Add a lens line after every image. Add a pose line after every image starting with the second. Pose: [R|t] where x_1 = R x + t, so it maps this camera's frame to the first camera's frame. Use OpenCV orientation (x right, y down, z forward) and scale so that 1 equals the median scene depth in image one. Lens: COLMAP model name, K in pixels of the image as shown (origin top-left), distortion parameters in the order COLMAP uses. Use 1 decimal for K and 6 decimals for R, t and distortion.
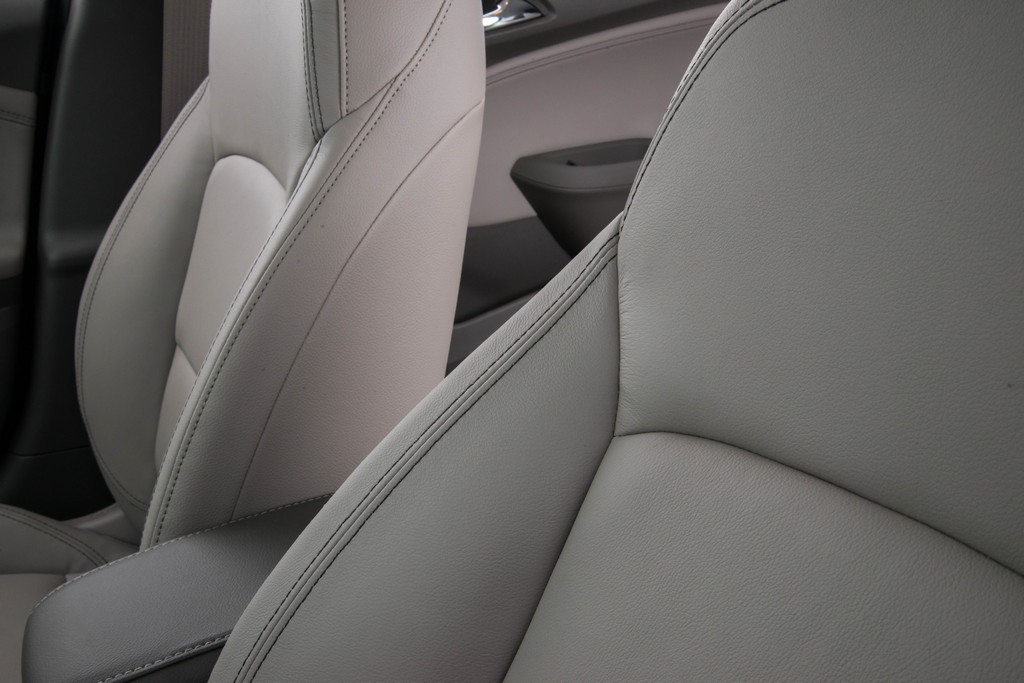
lens RADIAL K [[1153.6, 0, 512.0], [0, 1153.6, 341.5], [0, 0, 1]] dist [0.112753, 0.003956]
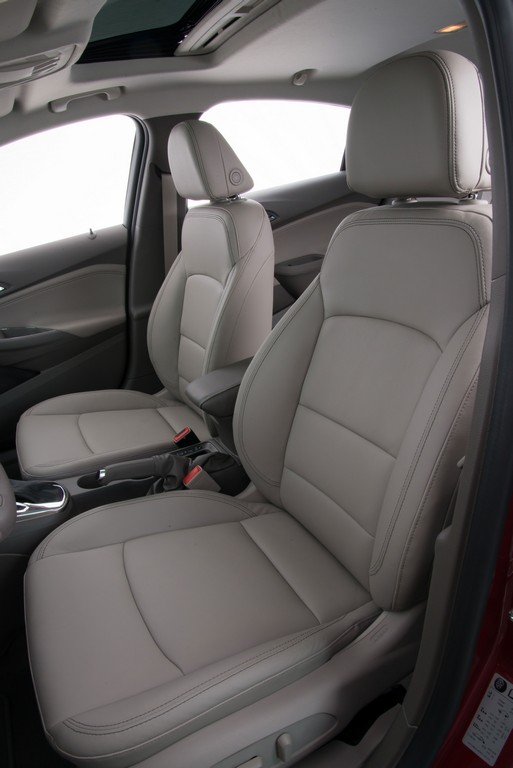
lens RADIAL K [[522.7, 0, 256.5], [0, 522.7, 384.0], [0, 0, 1]] dist [-0.062495, 0.001098]
pose [[0.992571, -0.121638, -0.002617, -0.090057], [0.121556, 0.990521, 0.063969, 0.072007], [-0.005189, -0.063812, 0.997948, -0.487380]]
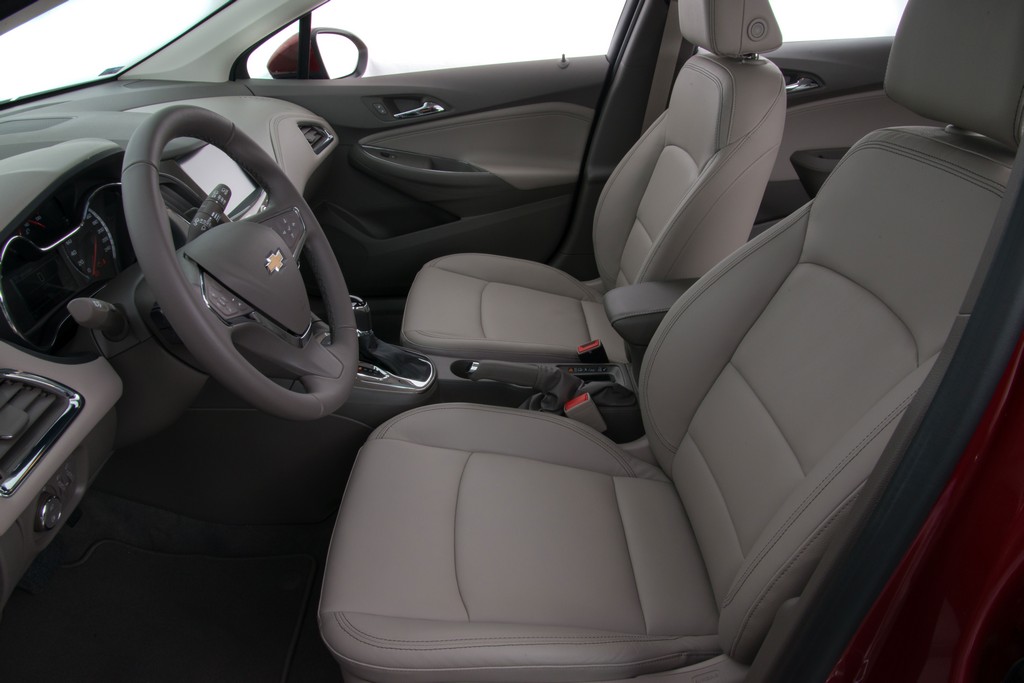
lens RADIAL K [[696.9, 0, 512.0], [0, 696.9, 341.5], [0, 0, 1]] dist [-0.062495, 0.001098]
pose [[0.924834, 0.187164, -0.331138, 0.009121], [-0.128604, 0.973156, 0.190864, 0.010563], [0.357971, -0.133932, 0.924077, -0.520250]]
